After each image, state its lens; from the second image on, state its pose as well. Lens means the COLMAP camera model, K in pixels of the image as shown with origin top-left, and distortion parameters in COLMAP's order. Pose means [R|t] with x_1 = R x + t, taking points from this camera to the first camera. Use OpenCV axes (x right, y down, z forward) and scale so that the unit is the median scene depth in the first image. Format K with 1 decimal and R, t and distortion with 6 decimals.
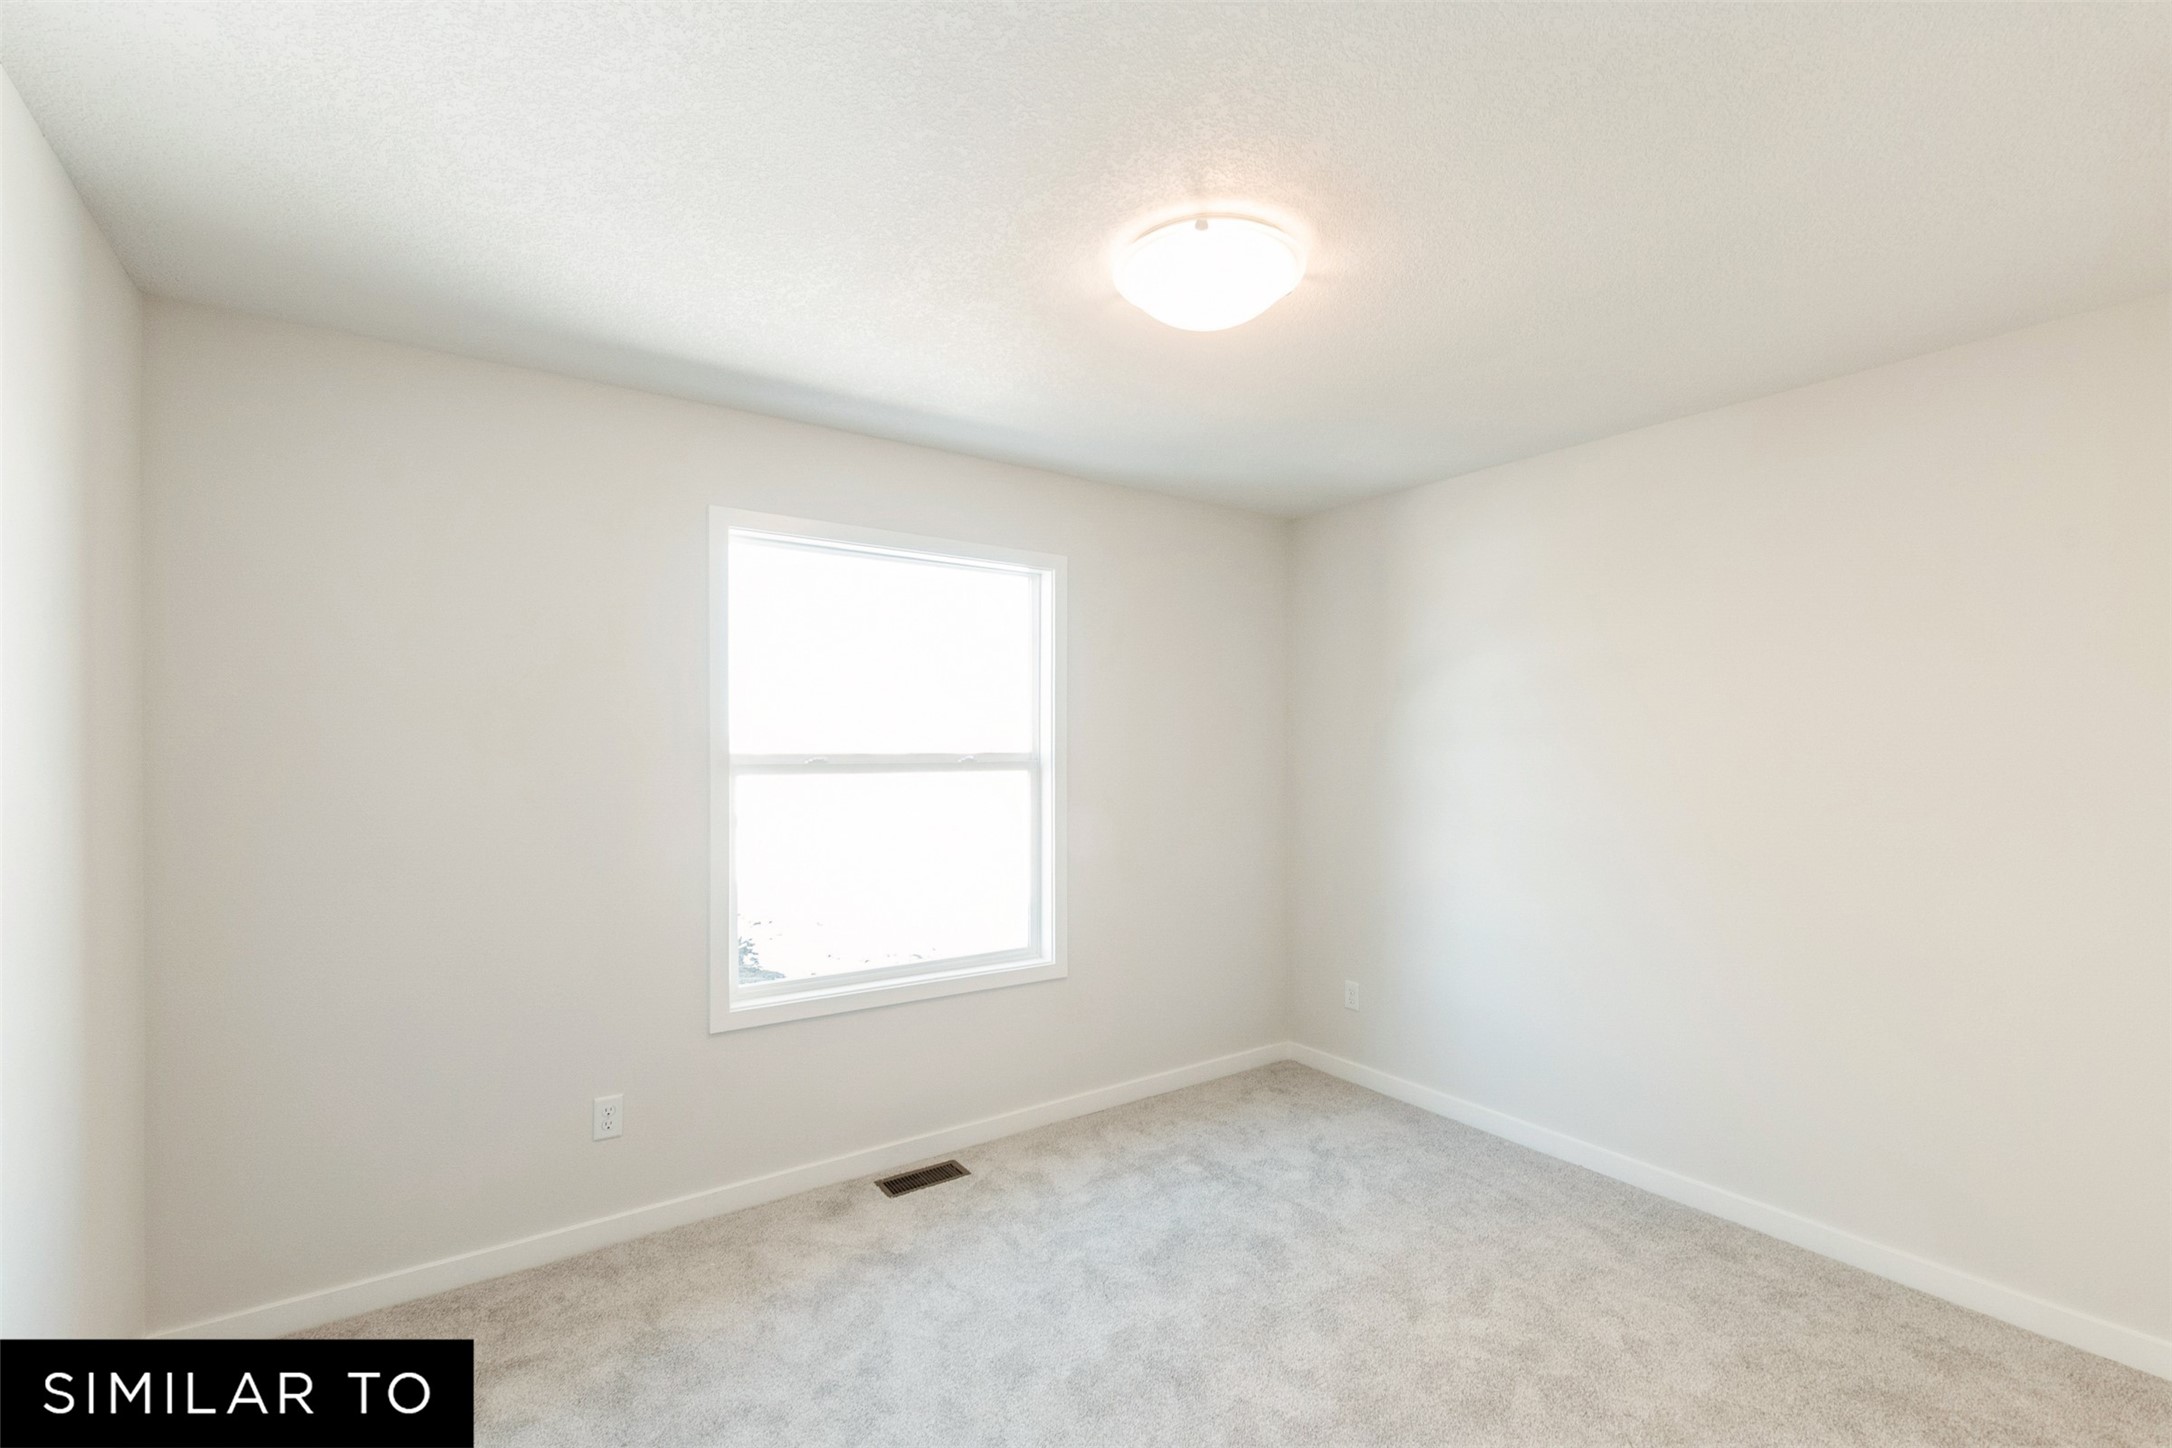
lens RADIAL K [[947.5, 0, 1090.7], [0, 947.5, 755.3], [0, 0, 1]] dist [0.006423, -0.001748]
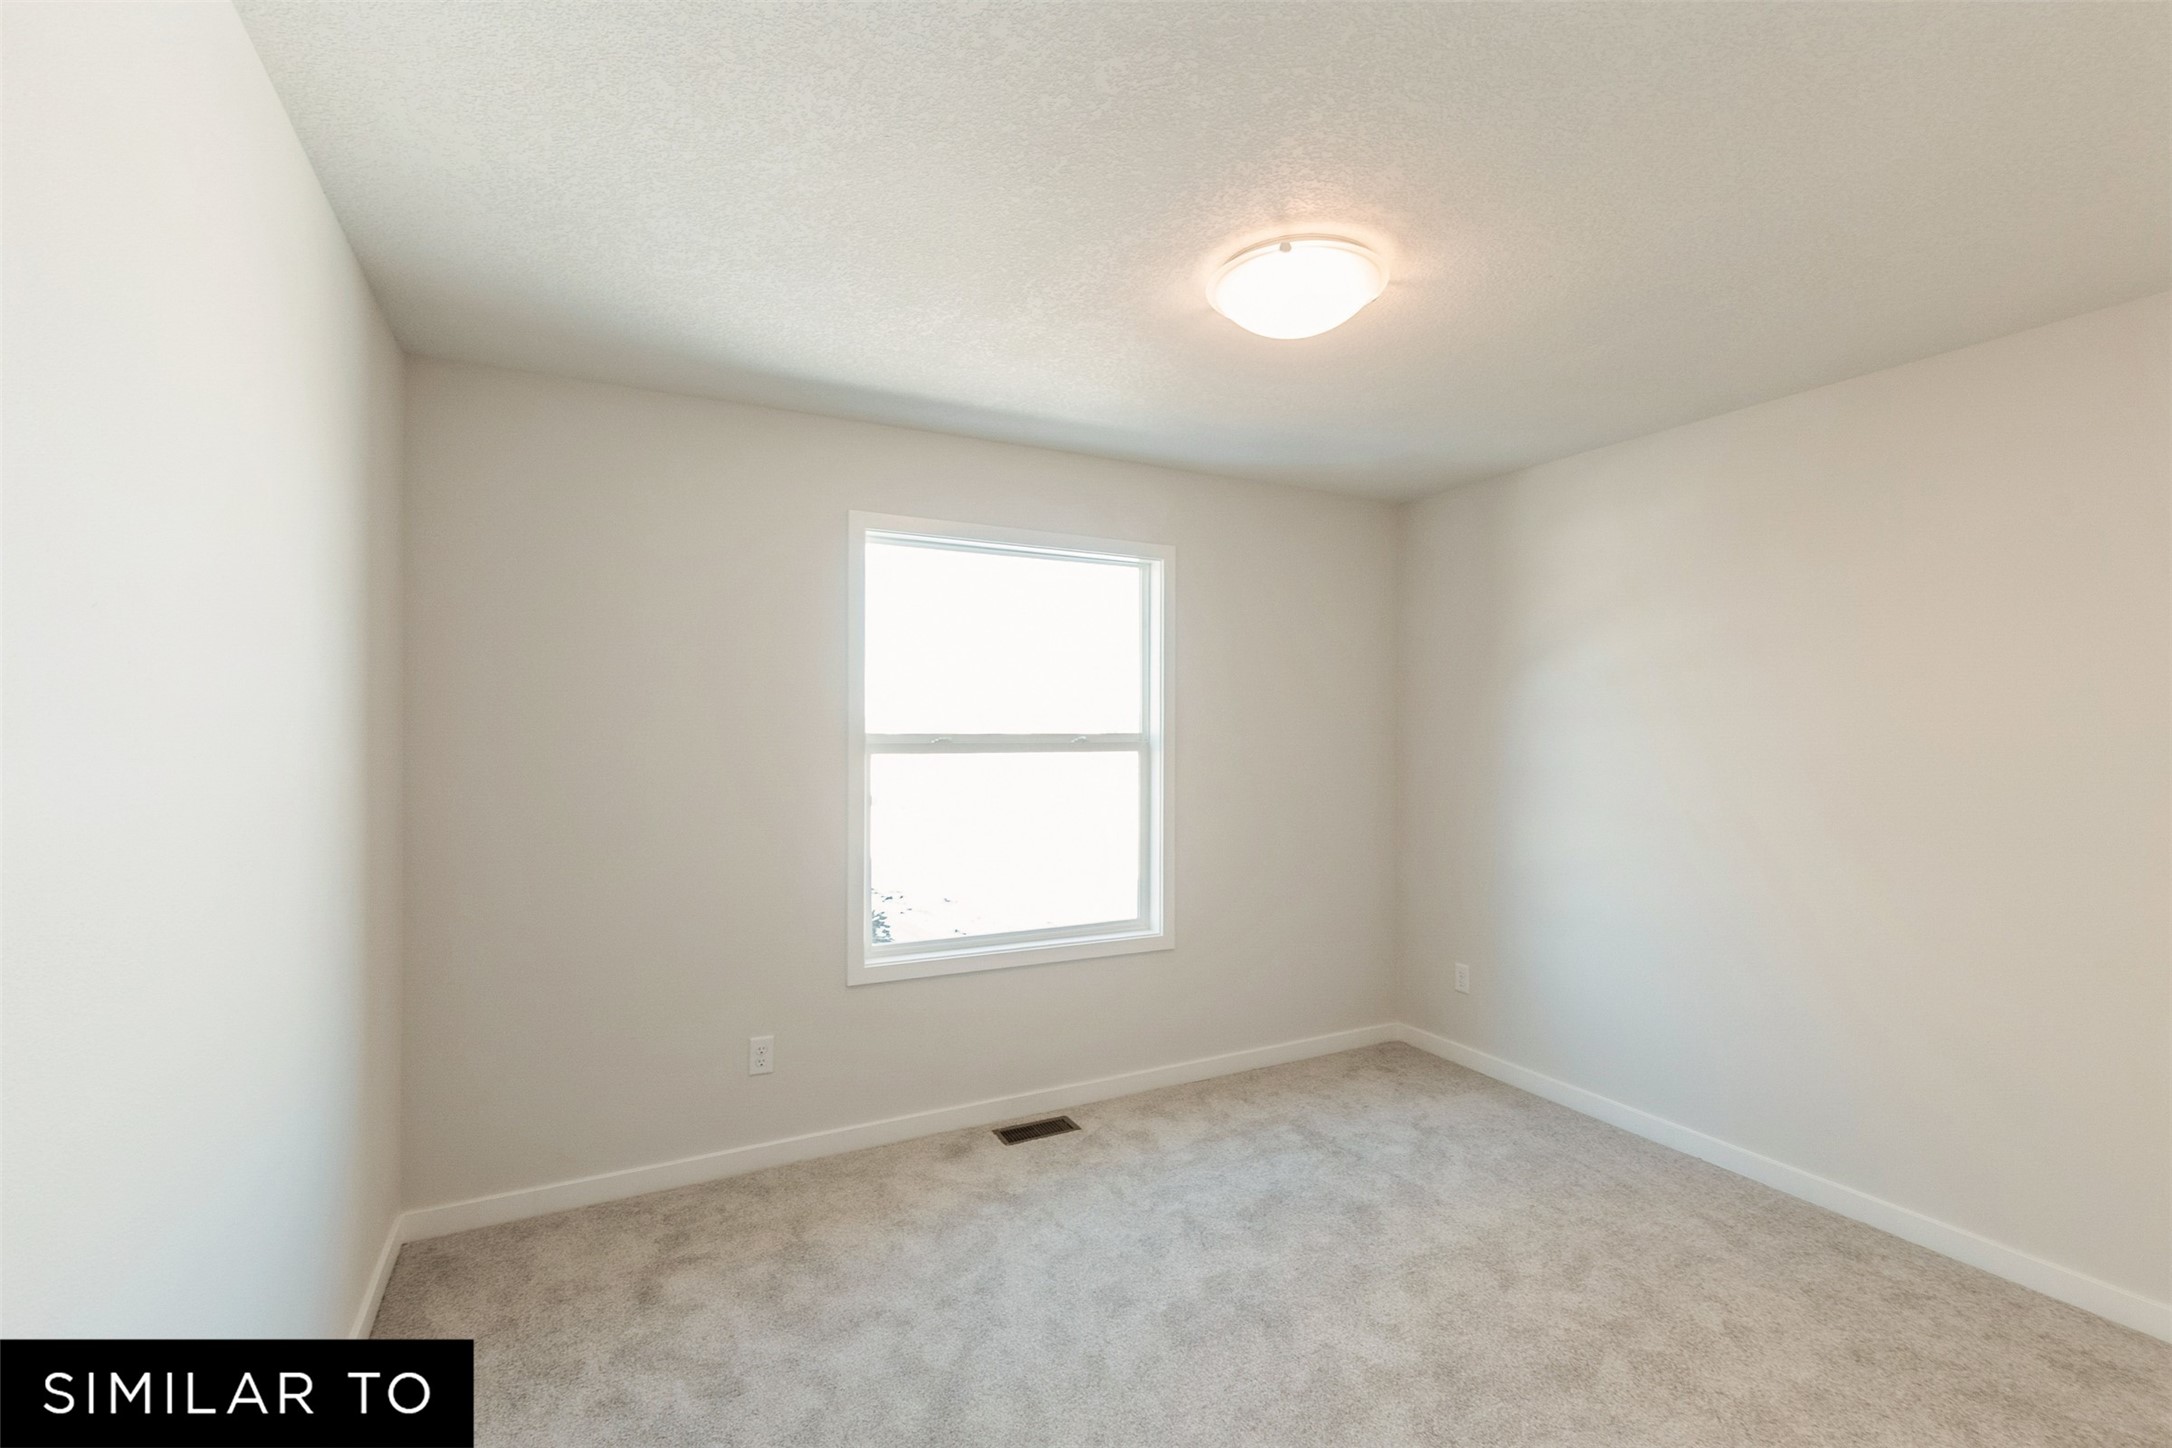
lens RADIAL K [[947.5, 0, 1082.2], [0, 947.5, 732.1], [0, 0, 1]] dist [0.006423, -0.001748]
pose [[0.990481, 0.002624, -0.137623, 0.028994], [-0.003385, 0.999980, -0.005295, 0.002010], [0.137607, 0.005711, 0.990471, -0.080509]]
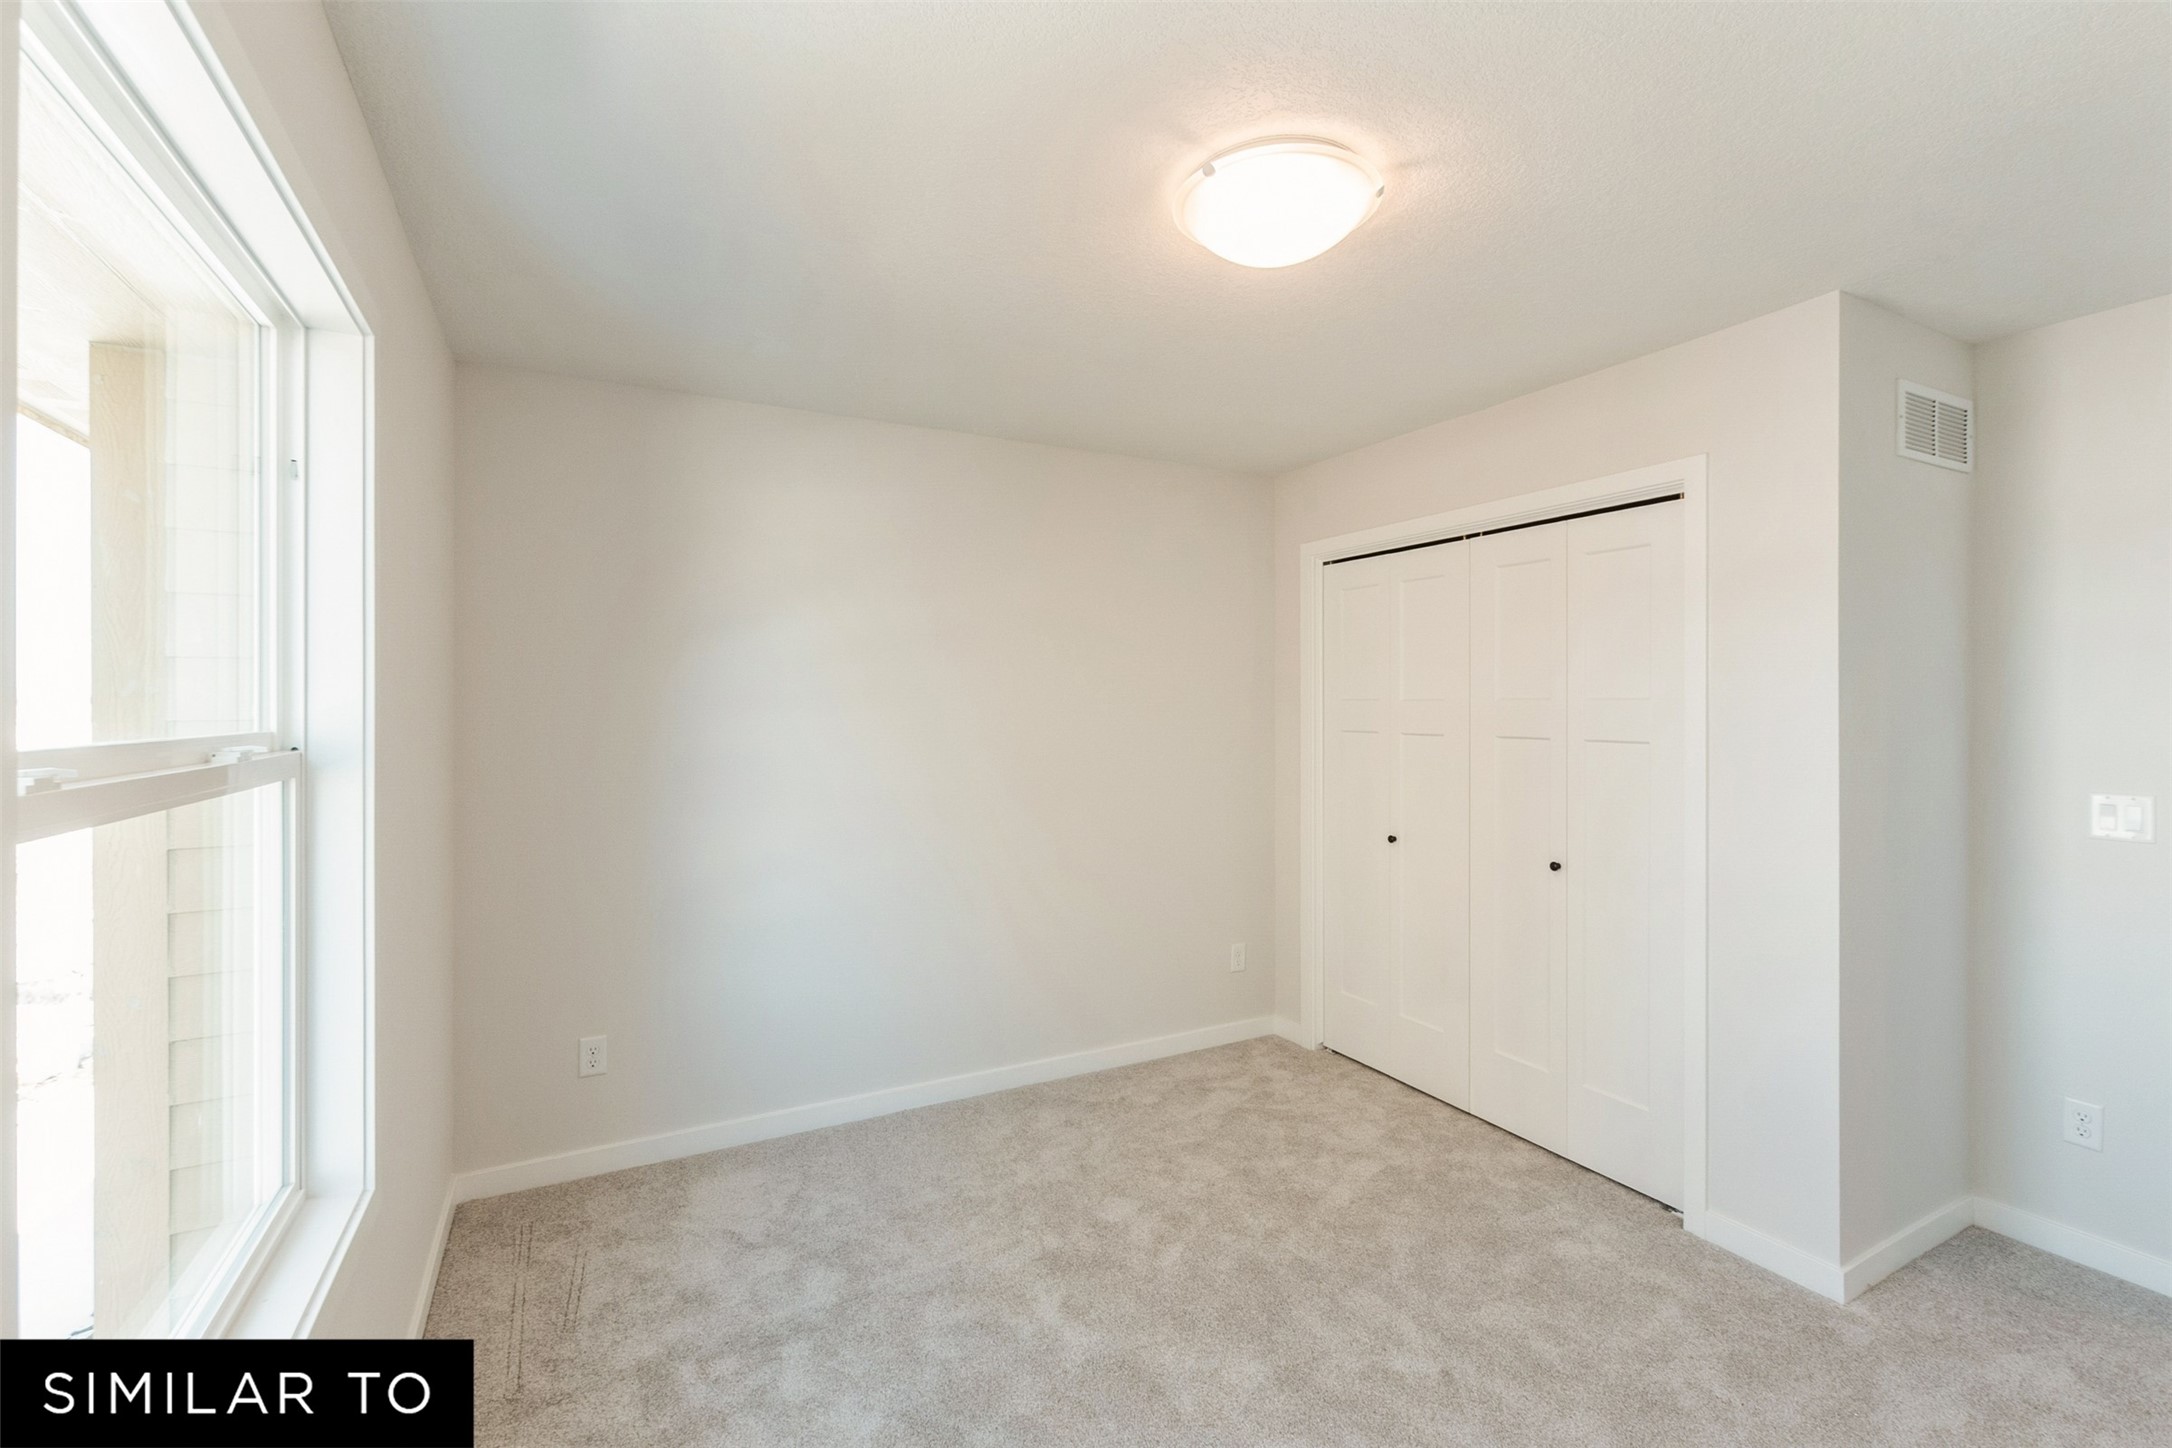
lens RADIAL K [[947.5, 0, 1089.7], [0, 947.5, 722.2], [0, 0, 1]] dist [0.006423, -0.001748]
pose [[0.118367, -0.016001, 0.992841, -0.719978], [0.006174, 0.999863, 0.015378, -0.023339], [-0.992951, 0.004310, 0.118449, 0.950993]]
